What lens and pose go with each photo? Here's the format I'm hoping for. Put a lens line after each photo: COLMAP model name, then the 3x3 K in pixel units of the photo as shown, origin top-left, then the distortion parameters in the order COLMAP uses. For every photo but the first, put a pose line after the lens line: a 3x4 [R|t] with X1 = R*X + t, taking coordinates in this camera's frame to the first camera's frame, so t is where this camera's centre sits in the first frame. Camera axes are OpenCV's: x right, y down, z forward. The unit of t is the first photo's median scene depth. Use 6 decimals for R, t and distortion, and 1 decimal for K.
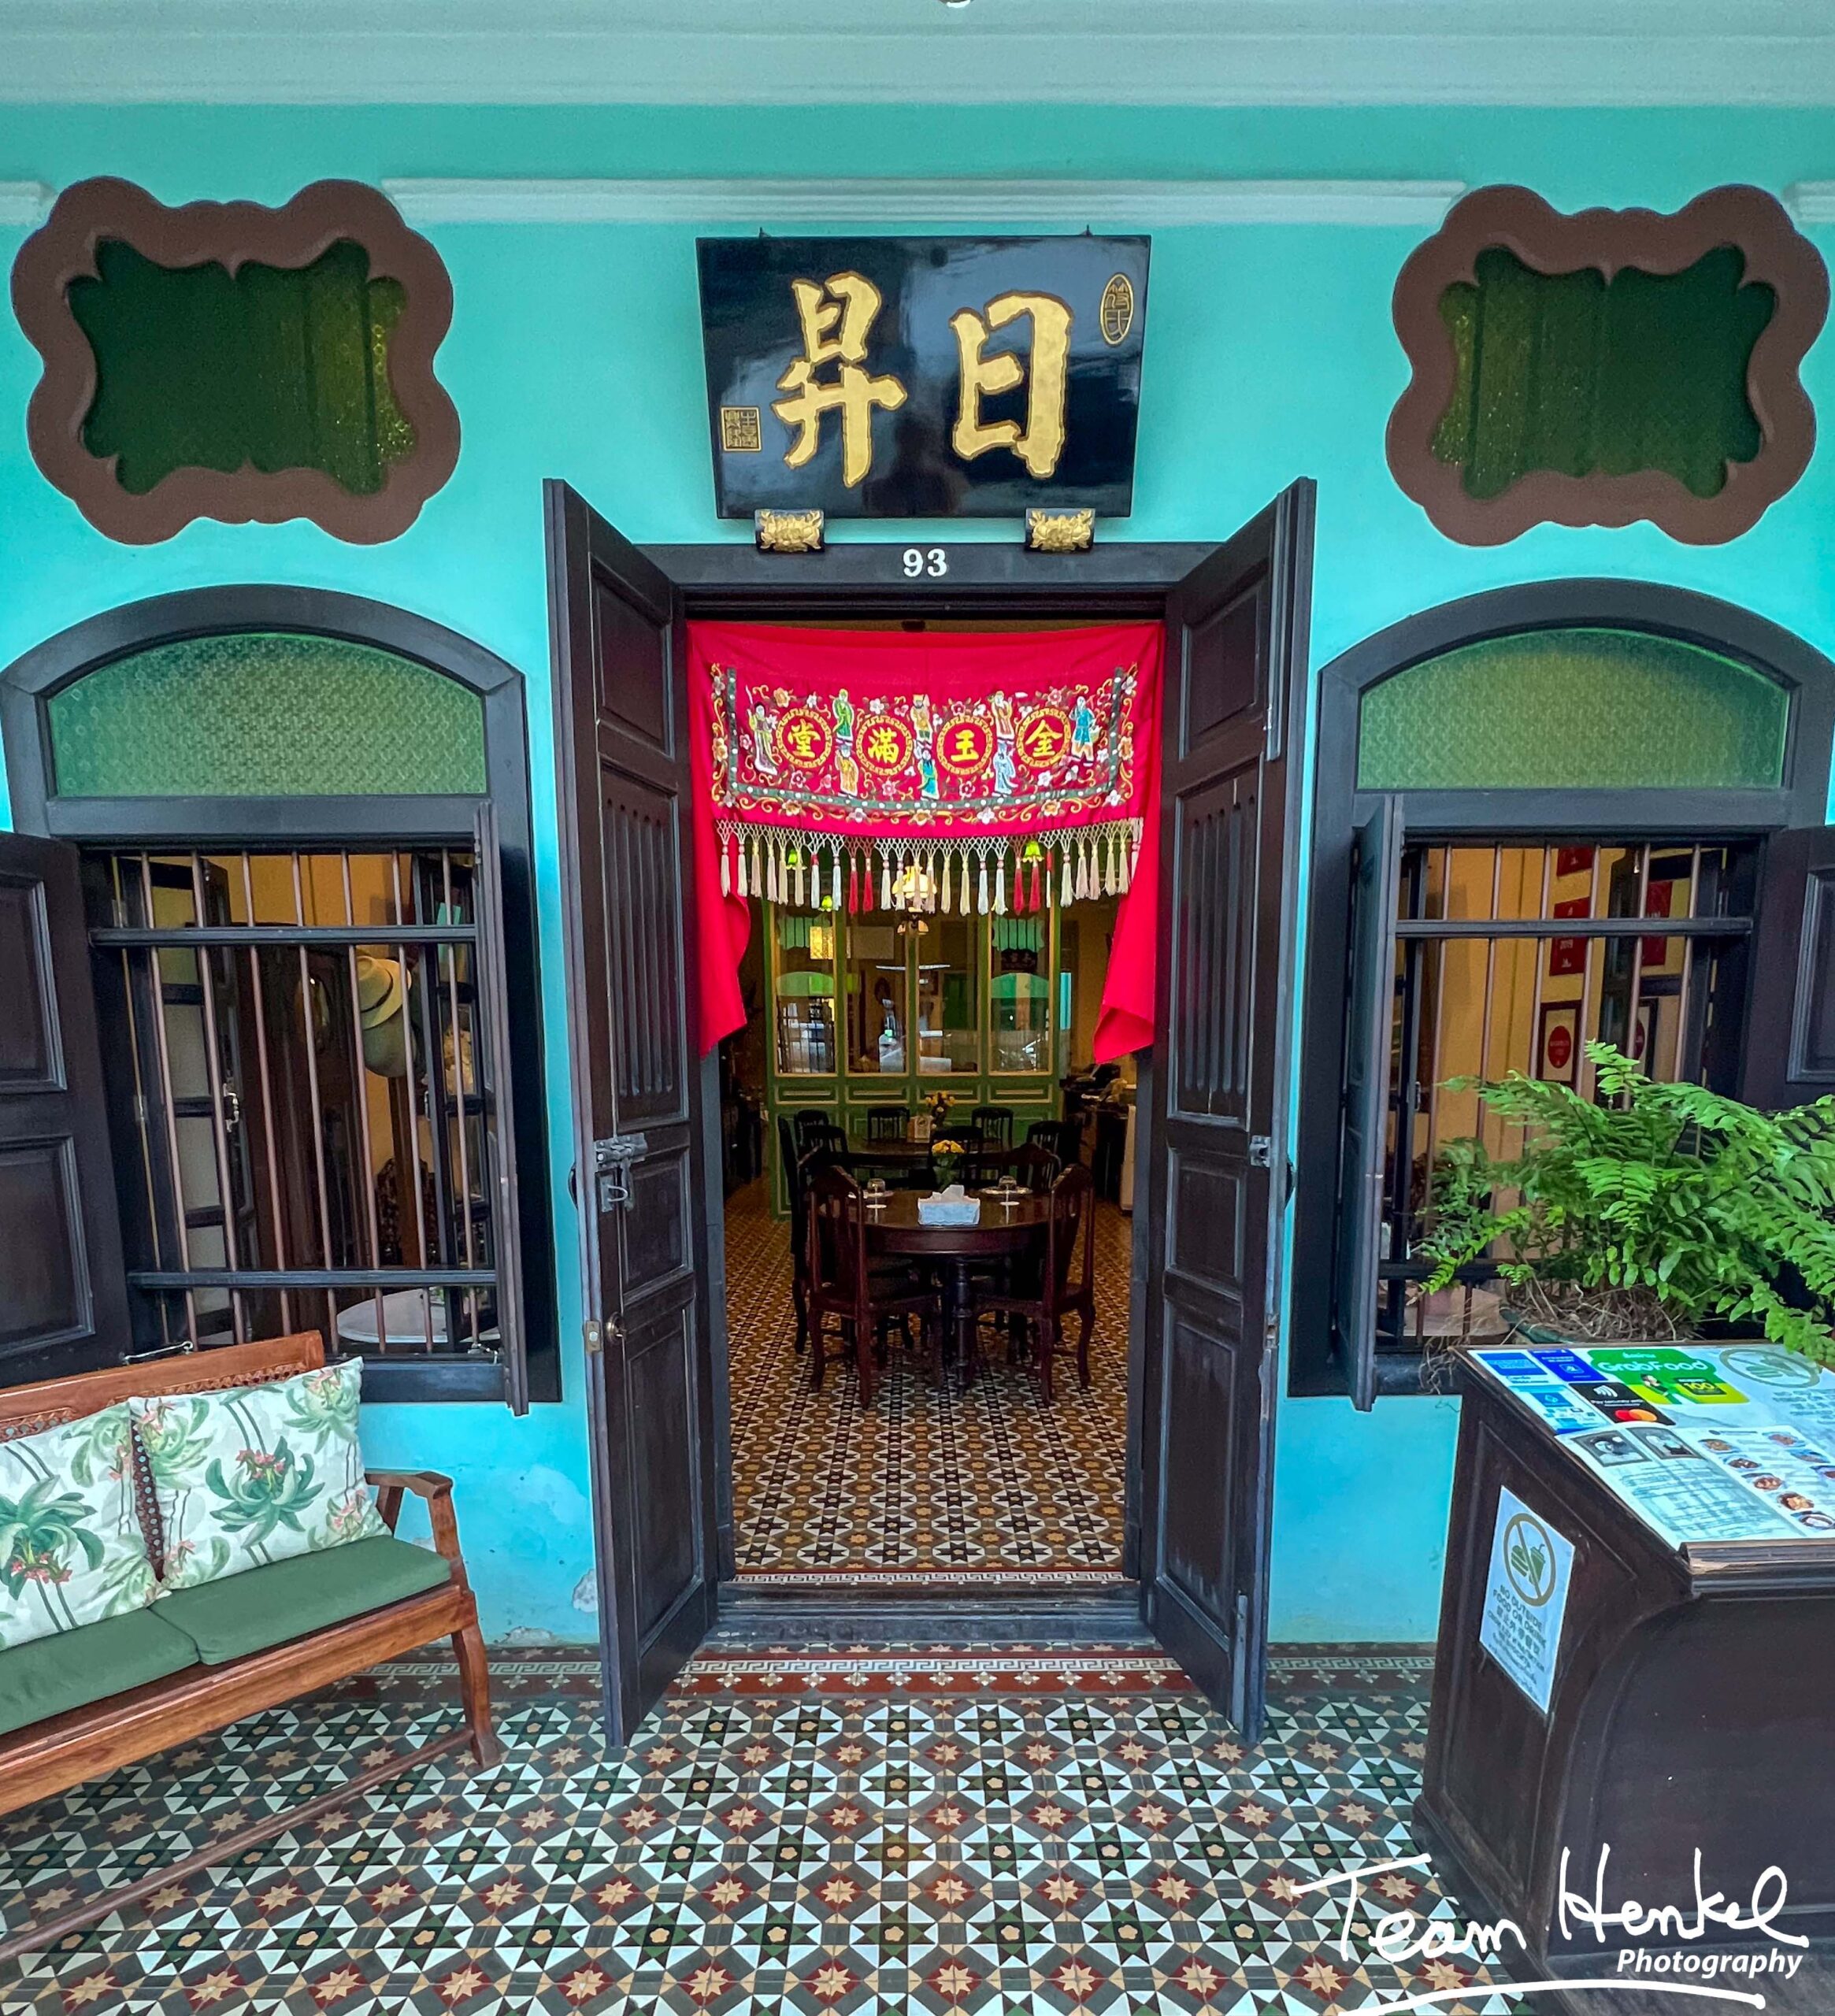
lens RADIAL K [[1205.3, 0, 920.0], [0, 1205.3, 1225.5], [0, 0, 1]] dist [-0.018067, 0.012638]
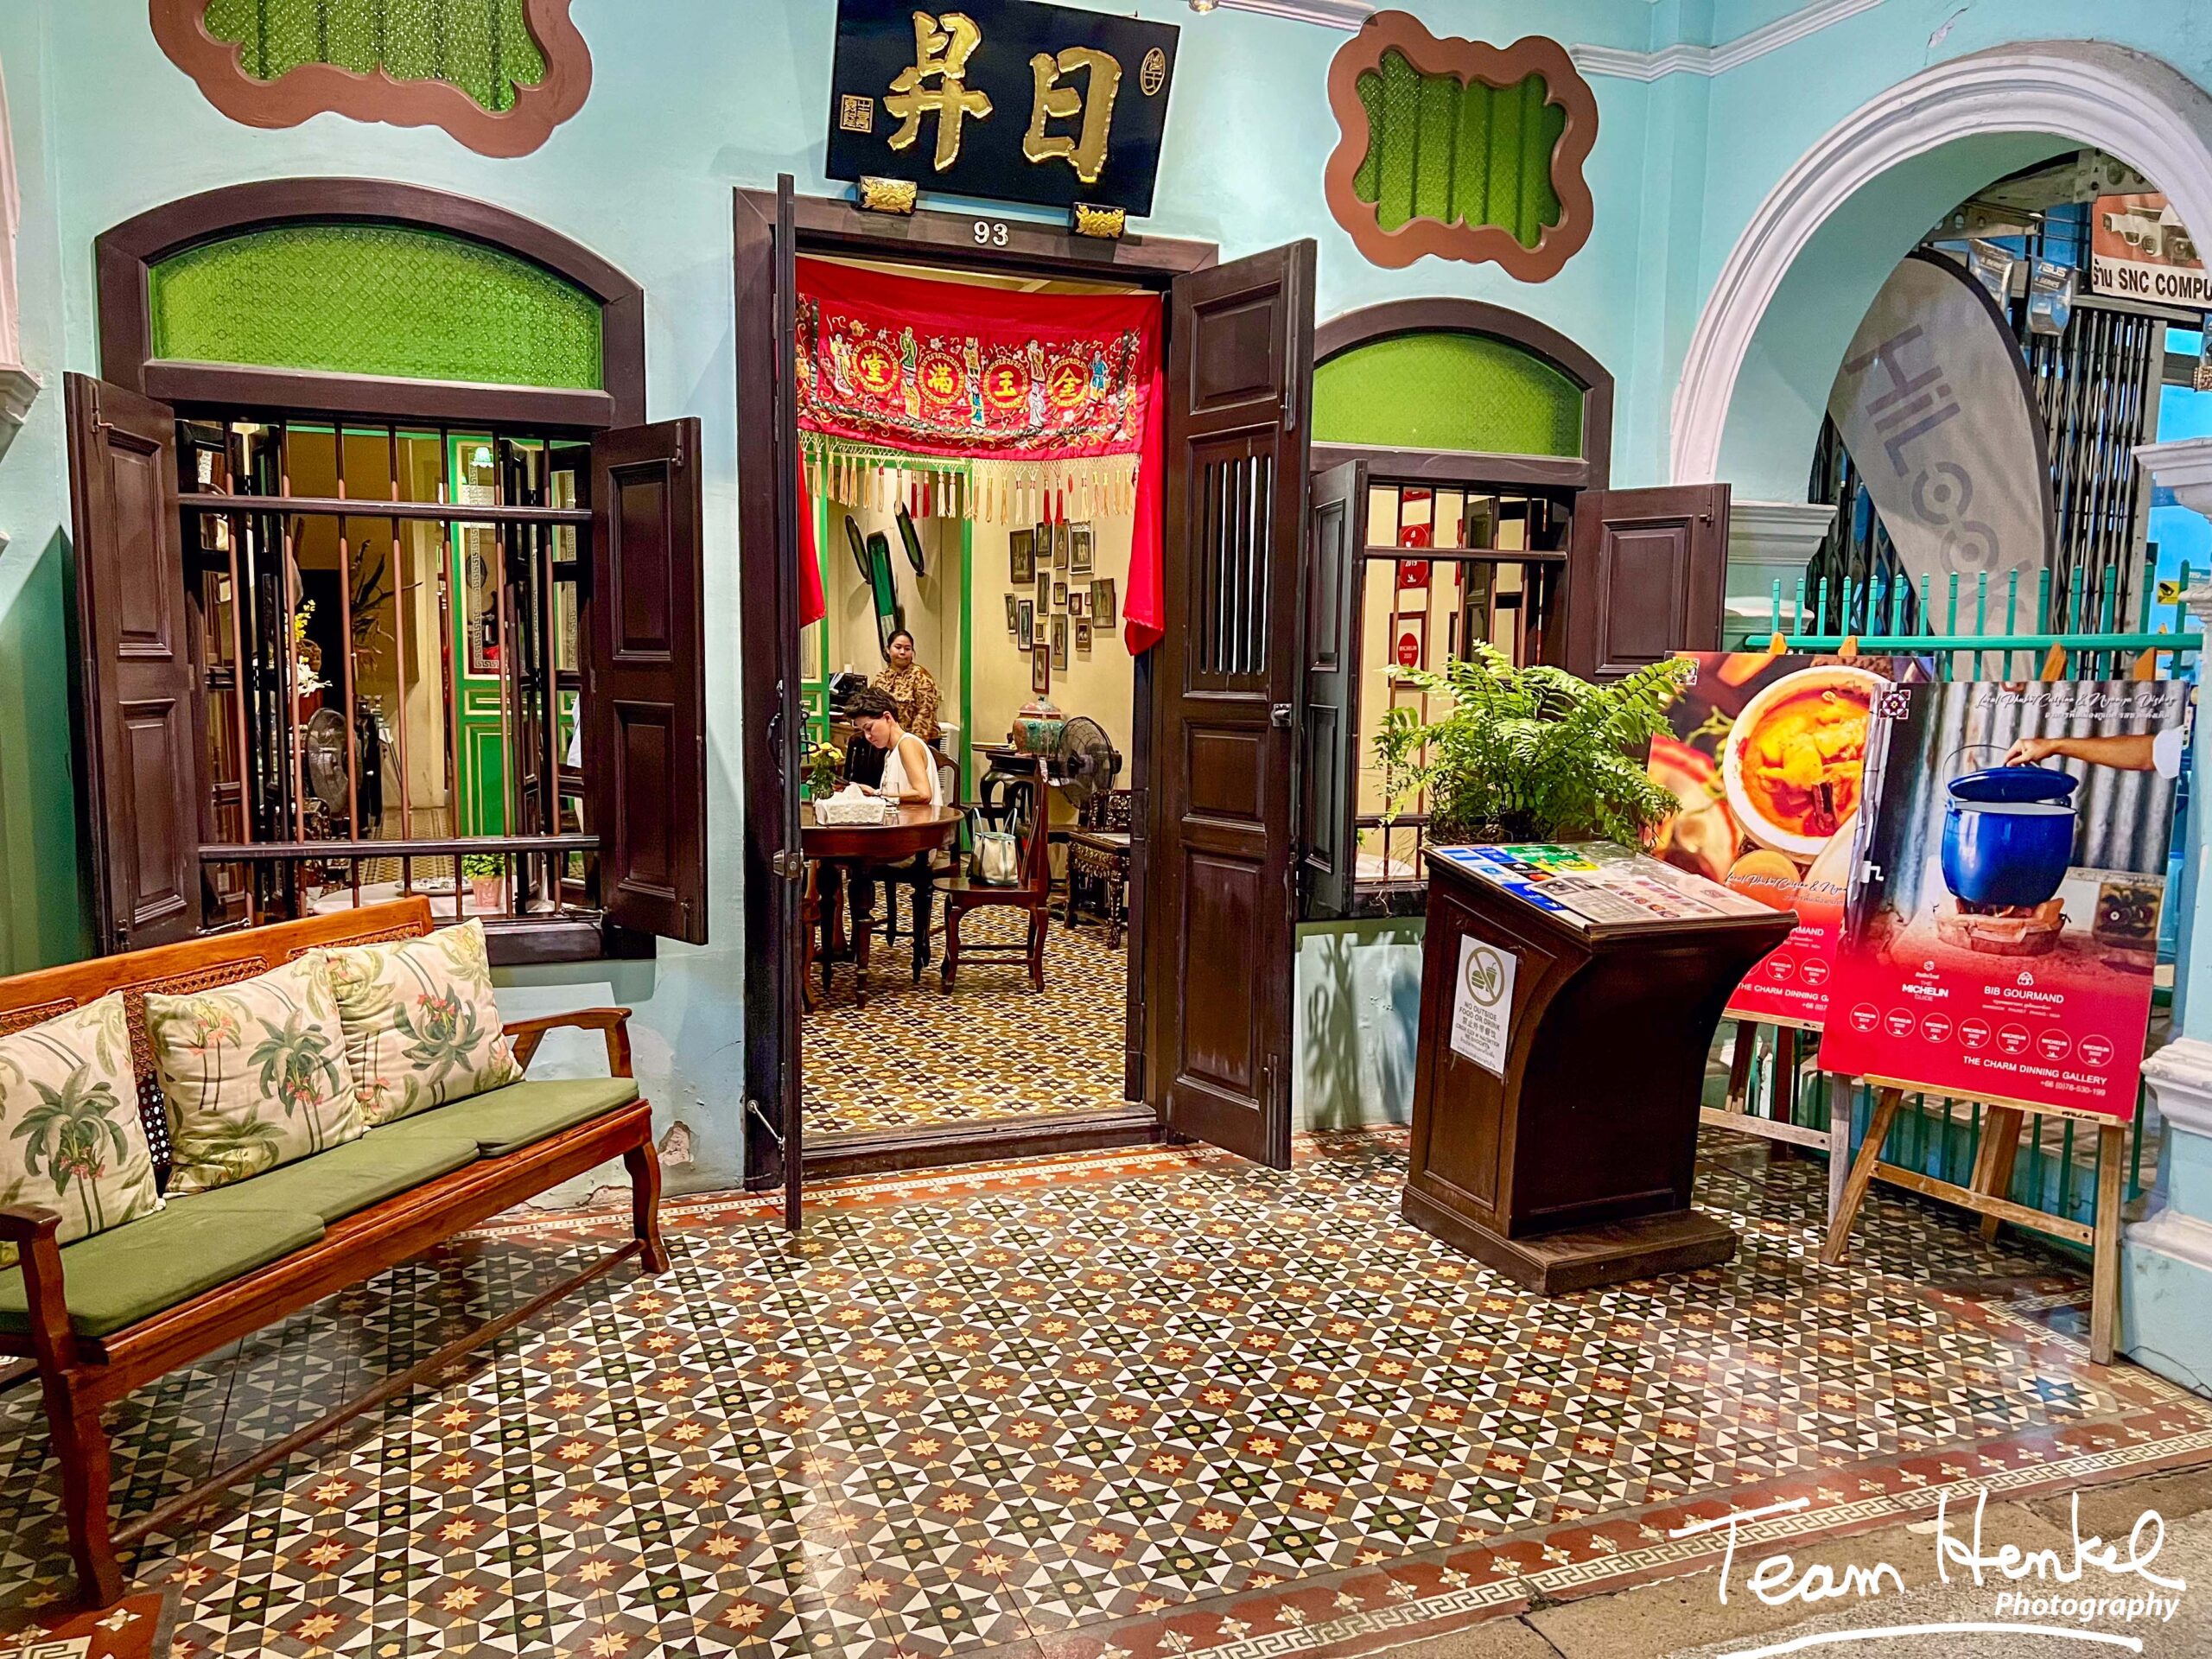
lens RADIAL K [[1668.4, 0, 1089.6], [0, 1668.4, 835.8], [0, 0, 1]] dist [0.059038, -0.032103]
pose [[0.931411, -0.020717, 0.363379, -0.546731], [0.036727, 0.998633, -0.037205, 0.122576], [-0.362112, 0.047999, 0.930898, -0.602130]]
